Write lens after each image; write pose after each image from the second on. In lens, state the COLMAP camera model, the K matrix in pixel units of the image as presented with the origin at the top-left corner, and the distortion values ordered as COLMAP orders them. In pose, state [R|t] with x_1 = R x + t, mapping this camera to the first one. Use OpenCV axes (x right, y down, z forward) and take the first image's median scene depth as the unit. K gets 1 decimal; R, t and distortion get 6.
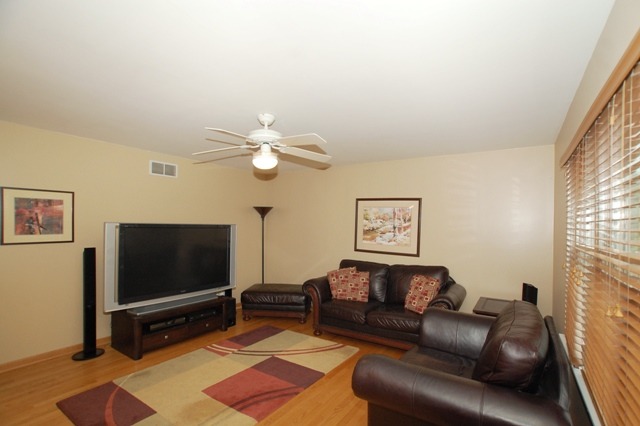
lens RADIAL K [[298.7, 0, 325.0], [0, 298.7, 220.8], [0, 0, 1]] dist [-0.001232, 0.000143]
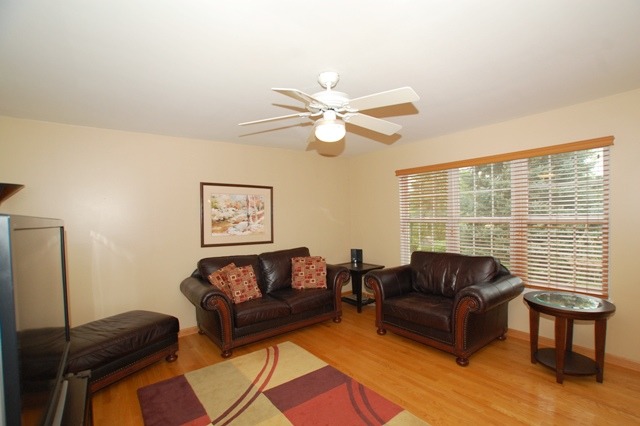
lens RADIAL K [[298.7, 0, 325.0], [0, 298.7, 220.8], [0, 0, 1]] dist [-0.001232, 0.000143]
pose [[0.369177, -0.047602, 0.928139, -0.565373], [0.022139, 0.998854, 0.042423, 0.002849], [-0.929095, 0.004886, 0.369808, 0.422633]]
